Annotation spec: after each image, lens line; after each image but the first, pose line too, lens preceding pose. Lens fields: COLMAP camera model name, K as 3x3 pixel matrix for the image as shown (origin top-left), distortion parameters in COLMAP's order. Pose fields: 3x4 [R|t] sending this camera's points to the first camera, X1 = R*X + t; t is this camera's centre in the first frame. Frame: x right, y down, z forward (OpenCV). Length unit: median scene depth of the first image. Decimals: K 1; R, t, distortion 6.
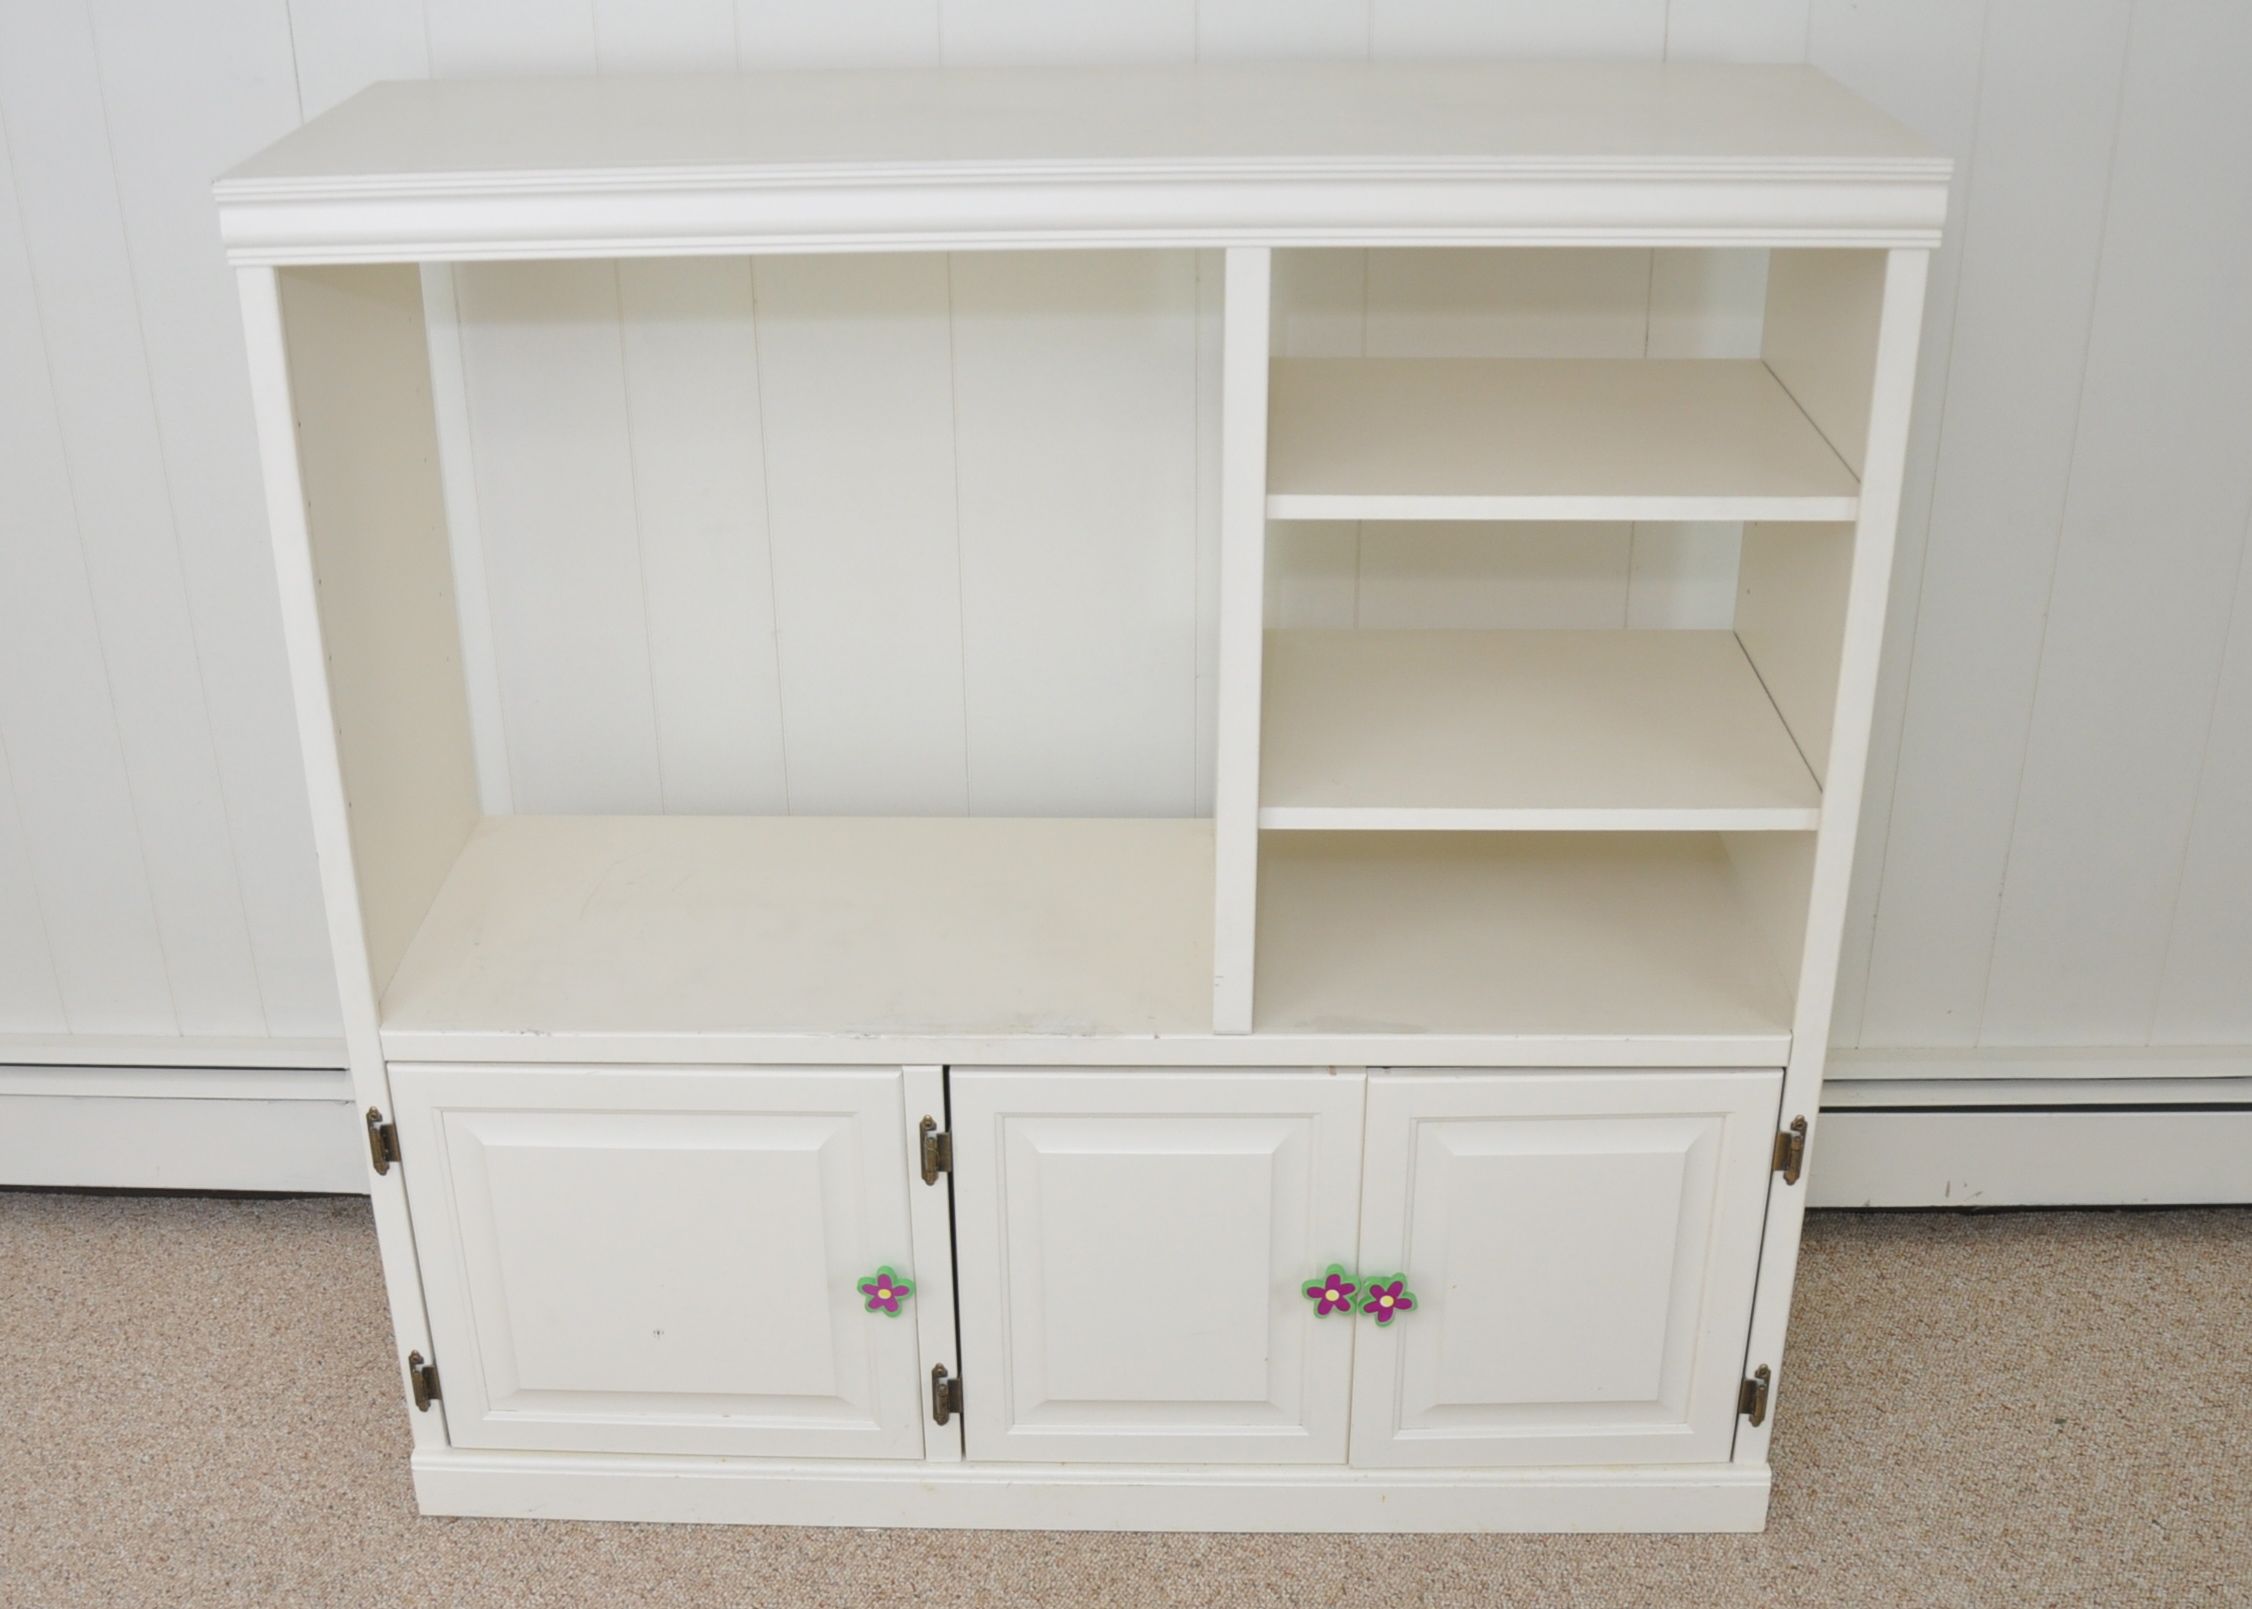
lens RADIAL K [[2505.7, 0, 1049.0], [0, 2505.7, 803.8], [0, 0, 1]] dist [-0.136427, 0.058229]
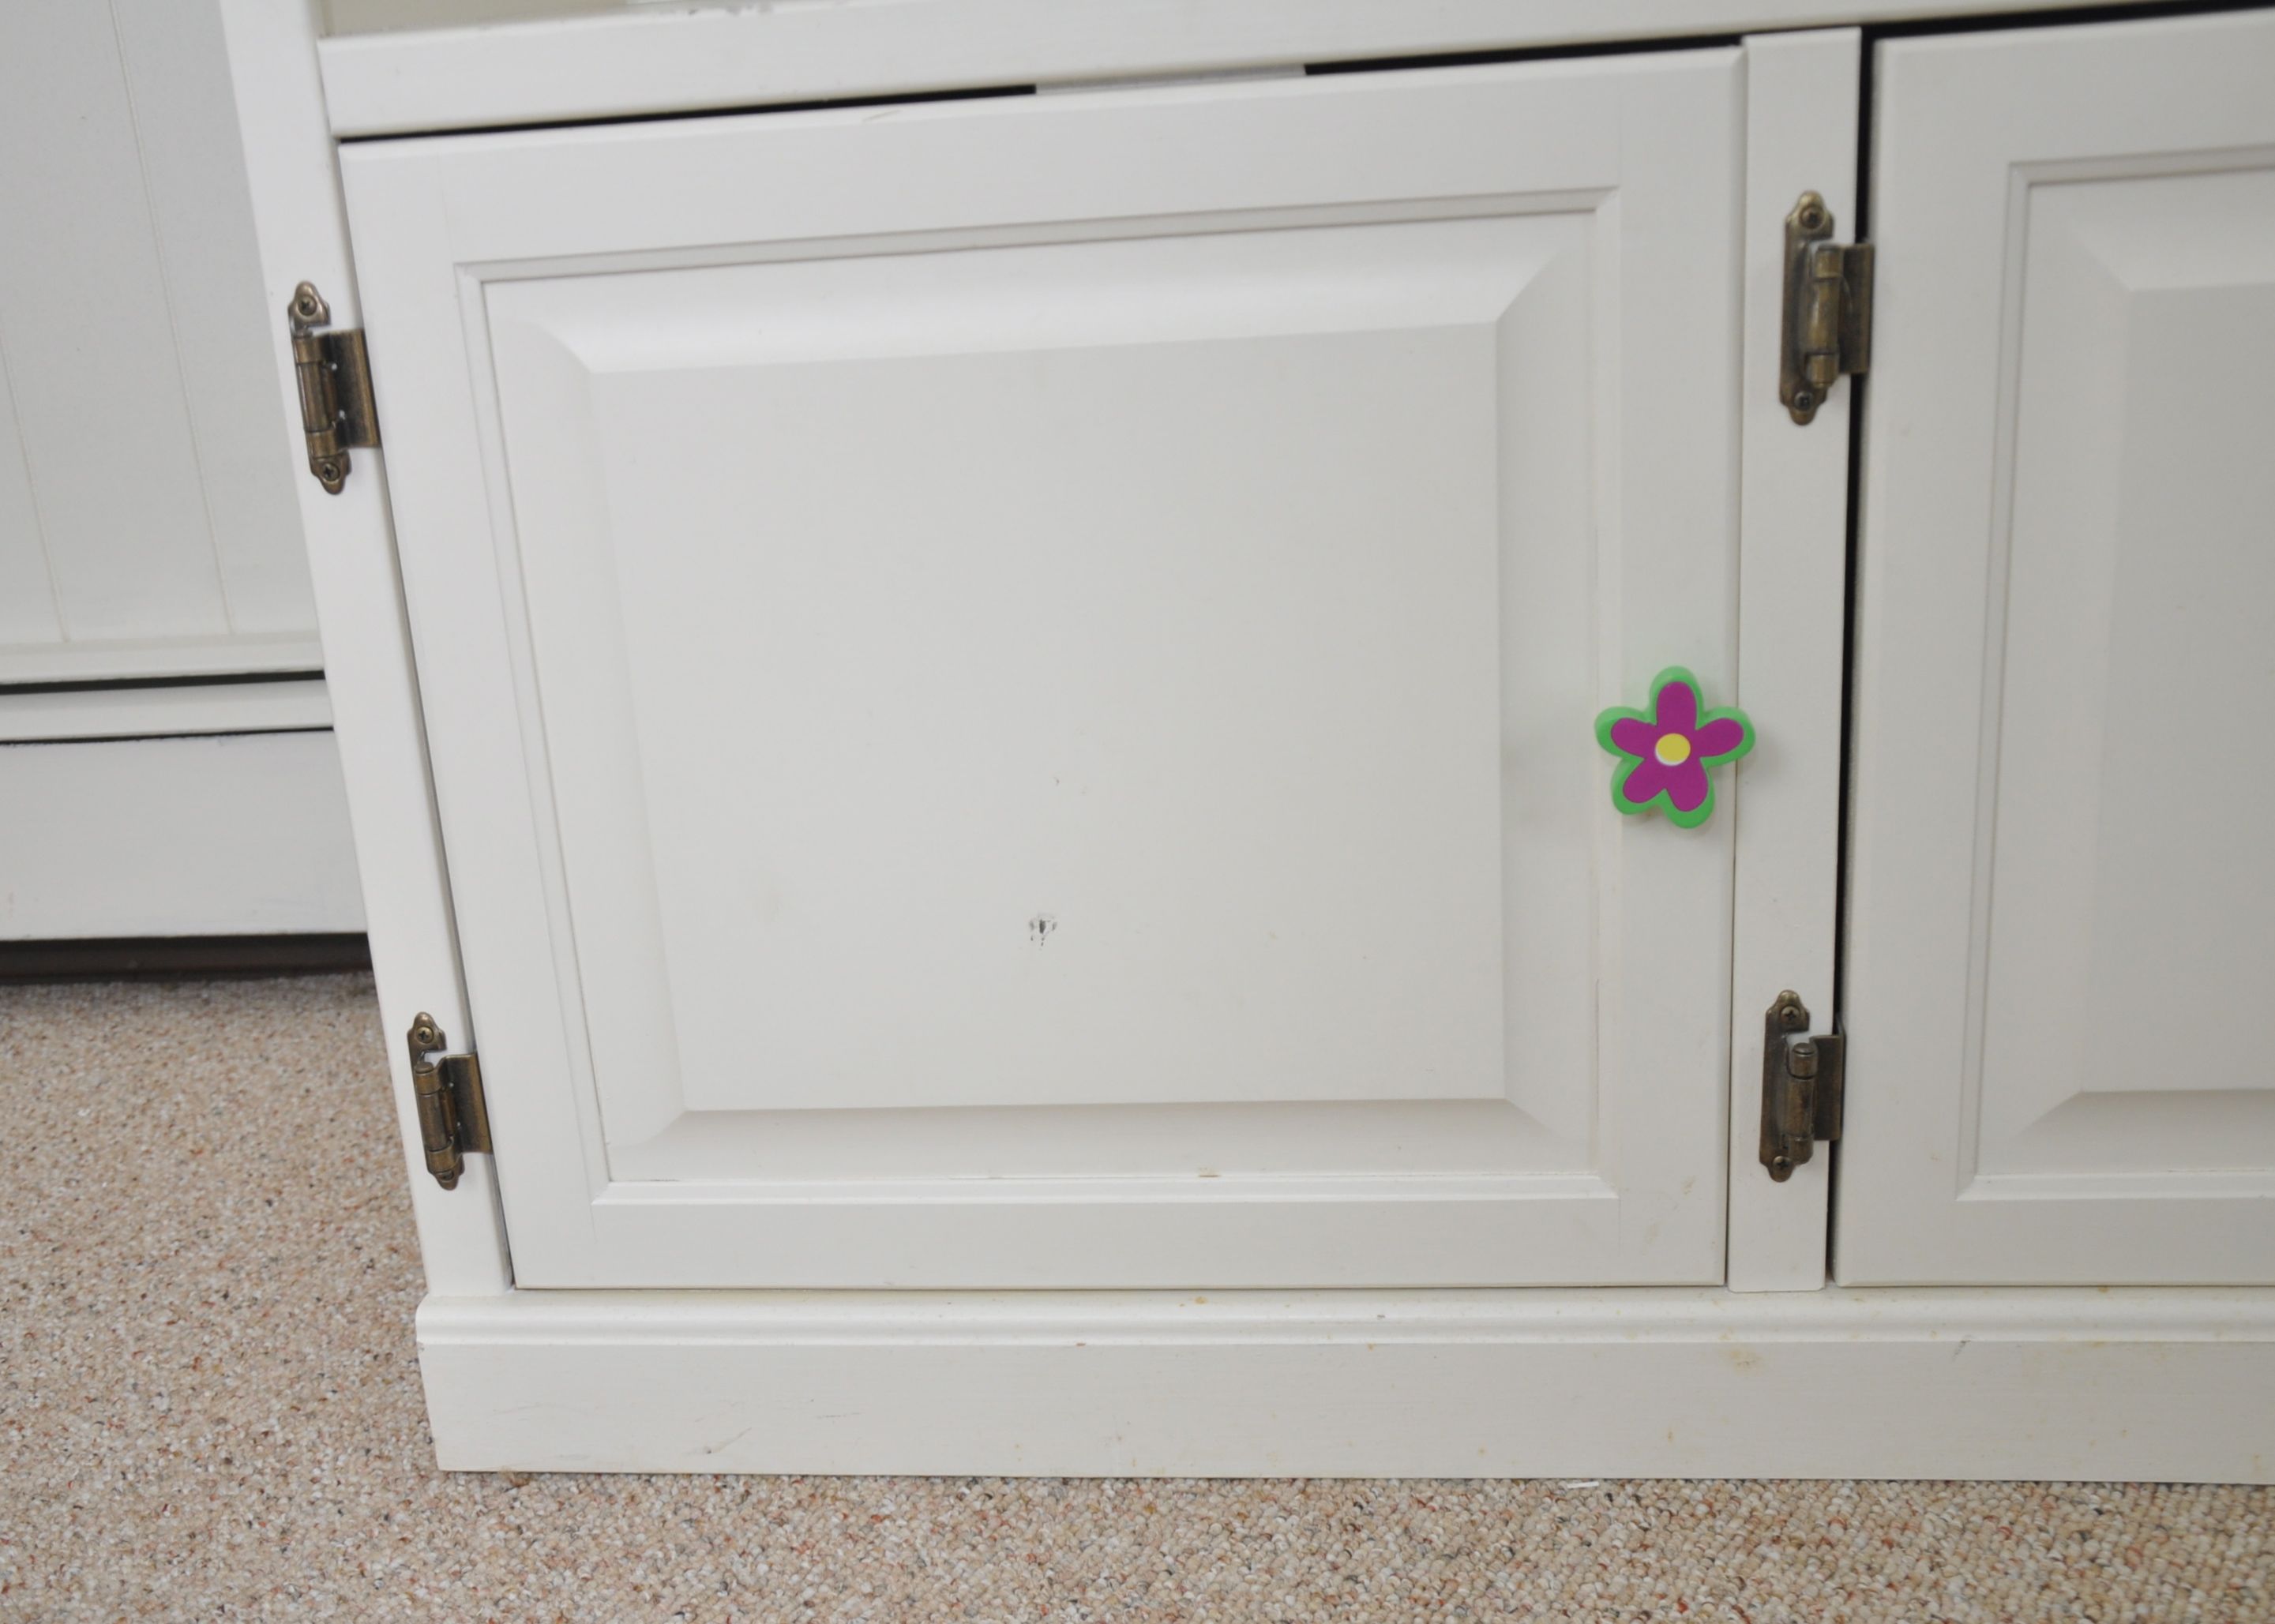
lens RADIAL K [[2491.6, 0, 1044.6], [0, 2491.6, 821.0], [0, 0, 1]] dist [-0.058346, 0.144144]
pose [[0.995914, -0.024141, -0.087021, -0.121125], [0.013764, 0.992926, -0.117931, 0.238680], [0.089252, 0.116251, 0.989202, 0.607286]]
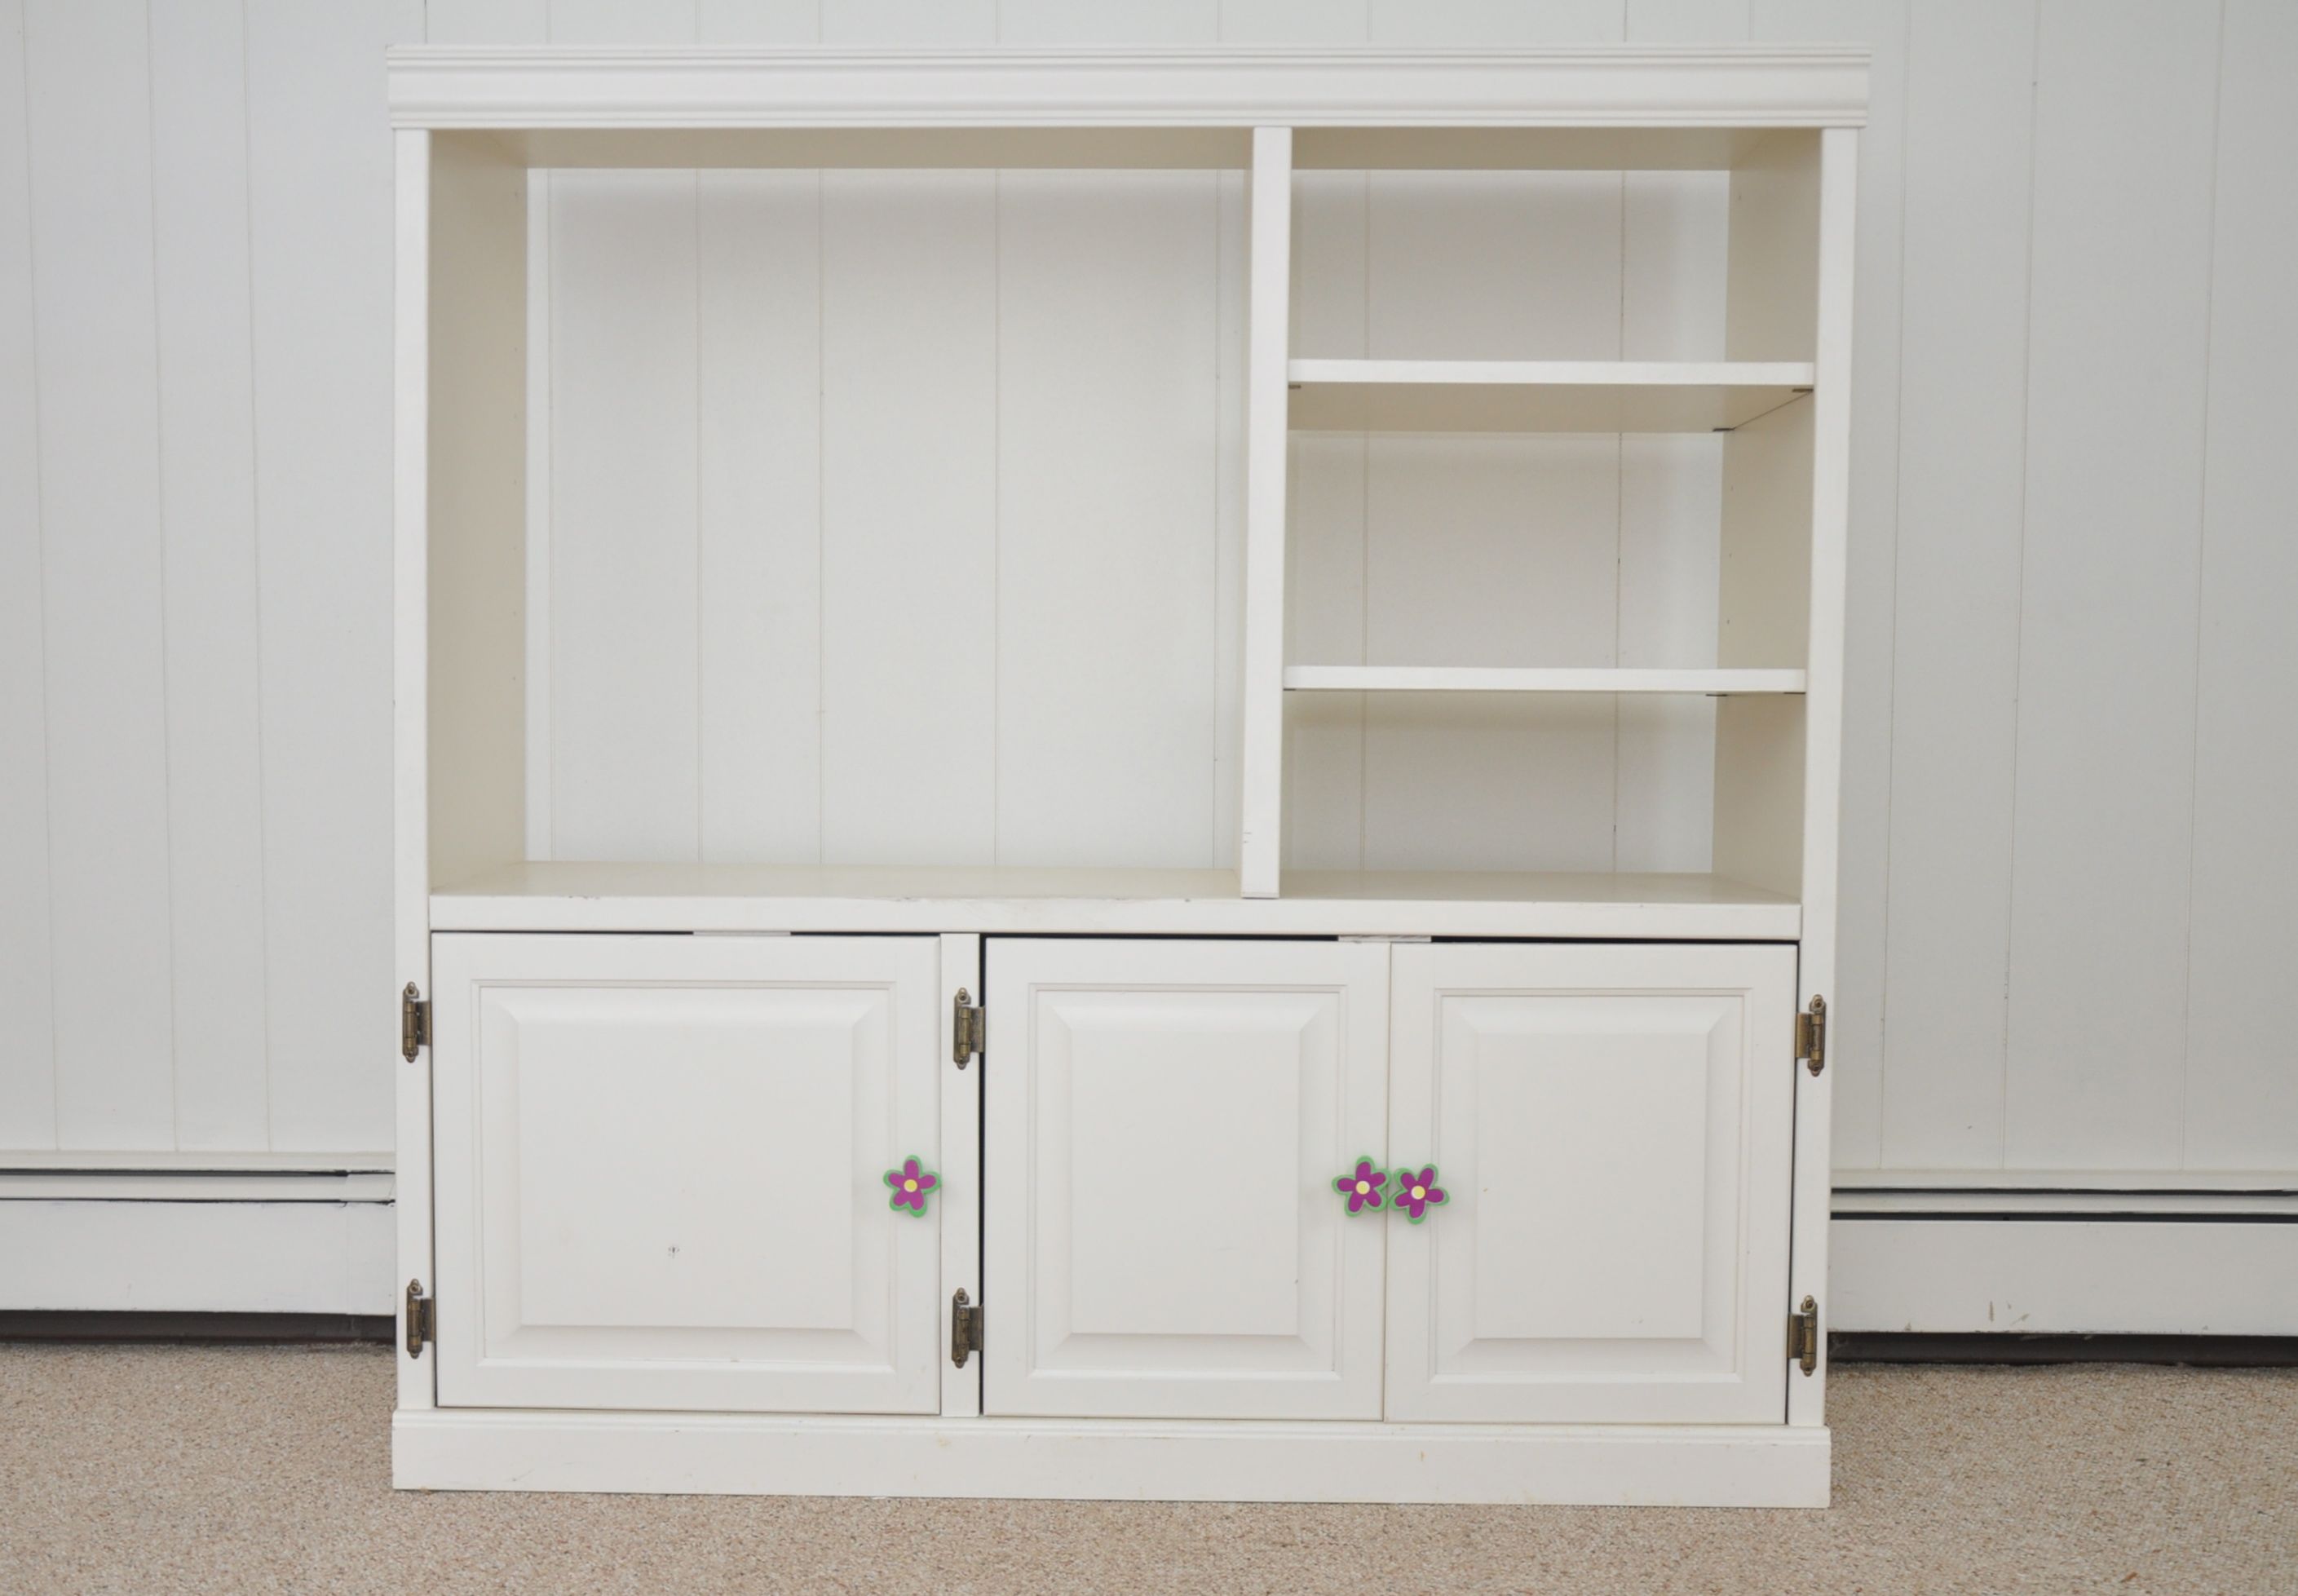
lens RADIAL K [[2594.6, 0, 1067.2], [0, 2594.6, 863.8], [0, 0, 1]] dist [-0.056094, 0.184803]
pose [[0.999545, 0.024827, 0.017115, -0.023667], [-0.016646, 0.927552, -0.373322, 0.442559], [-0.025143, 0.372867, 0.927544, -0.003098]]
